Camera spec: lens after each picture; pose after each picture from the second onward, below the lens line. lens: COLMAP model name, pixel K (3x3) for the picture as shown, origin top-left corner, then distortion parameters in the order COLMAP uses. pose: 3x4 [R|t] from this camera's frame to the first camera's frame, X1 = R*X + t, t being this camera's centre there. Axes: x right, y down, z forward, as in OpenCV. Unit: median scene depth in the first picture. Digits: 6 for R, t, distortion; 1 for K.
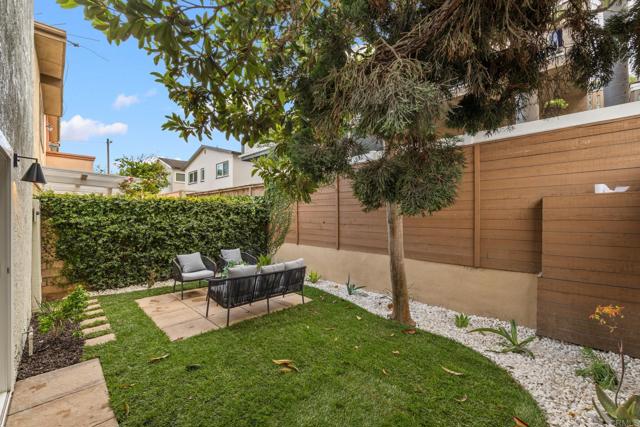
lens RADIAL K [[265.1, 0, 318.2], [0, 265.1, 214.1], [0, 0, 1]] dist [-0.000116, 0.000176]
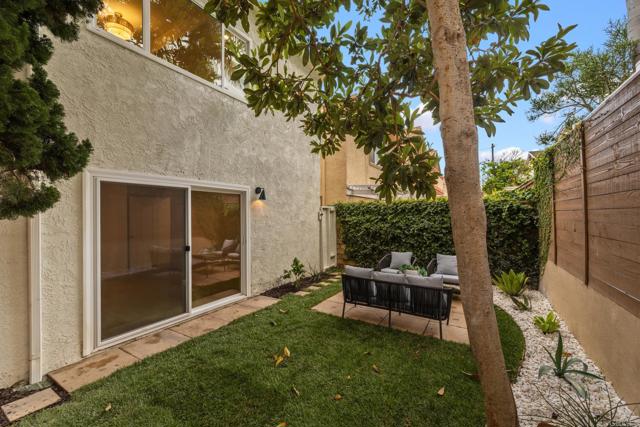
lens RADIAL K [[265.1, 0, 322.1], [0, 265.1, 214.0], [0, 0, 1]] dist [-0.000116, 0.000176]
pose [[0.266247, -0.001820, -0.963903, 0.494452], [0.004511, 0.999990, -0.000642, -0.004848], [0.963894, -0.004177, 0.266253, 0.442448]]
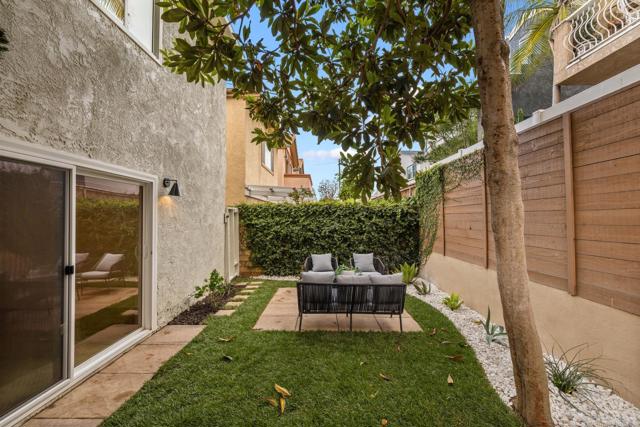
lens RADIAL K [[265.1, 0, 321.6], [0, 265.1, 214.5], [0, 0, 1]] dist [-0.000116, 0.000176]
pose [[0.717508, -0.008774, -0.696495, 0.285820], [0.000932, 0.999932, -0.011637, 0.001968], [0.696550, 0.007700, 0.717467, 0.246816]]
